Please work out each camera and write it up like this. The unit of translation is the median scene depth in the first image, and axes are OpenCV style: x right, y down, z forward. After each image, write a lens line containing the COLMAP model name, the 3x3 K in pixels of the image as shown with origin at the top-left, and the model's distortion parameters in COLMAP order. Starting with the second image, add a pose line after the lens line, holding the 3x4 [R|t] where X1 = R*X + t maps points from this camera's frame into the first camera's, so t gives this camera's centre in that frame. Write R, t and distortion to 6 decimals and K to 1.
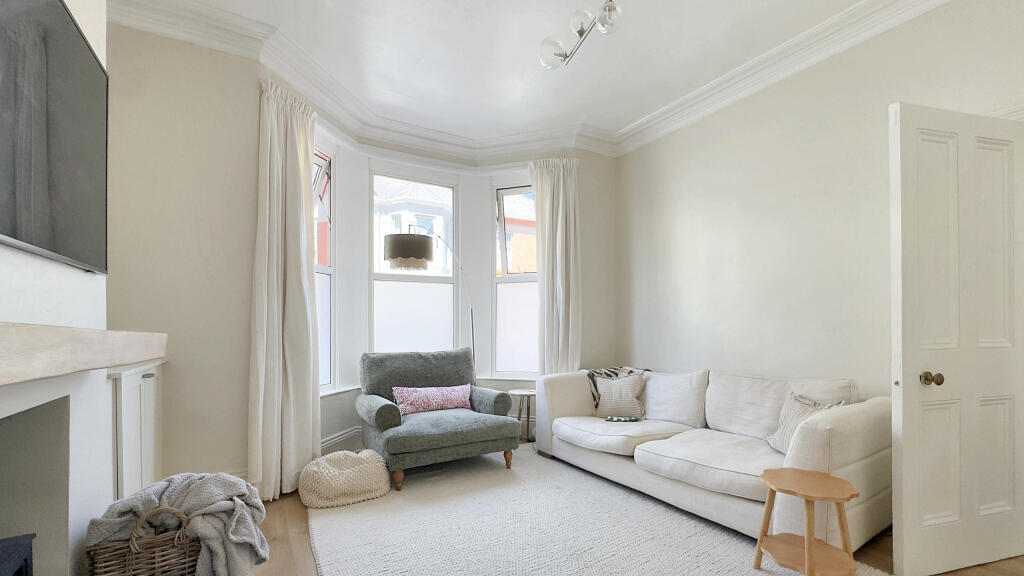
lens RADIAL K [[405.6, 0, 527.1], [0, 405.6, 296.0], [0, 0, 1]] dist [0.009420, -0.000042]
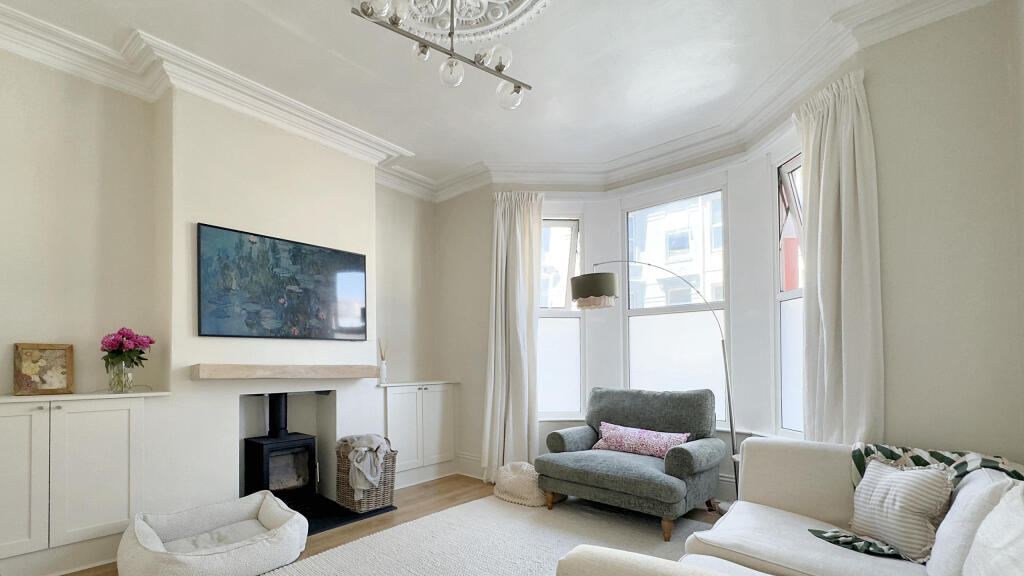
lens RADIAL K [[464.1, 0, 507.5], [0, 464.1, 314.9], [0, 0, 1]] dist [0.001523, -0.000040]
pose [[0.301577, -0.091989, -0.948994, 0.707941], [0.069924, 0.994788, -0.074208, 0.022926], [0.950874, -0.043978, 0.306437, 0.401191]]
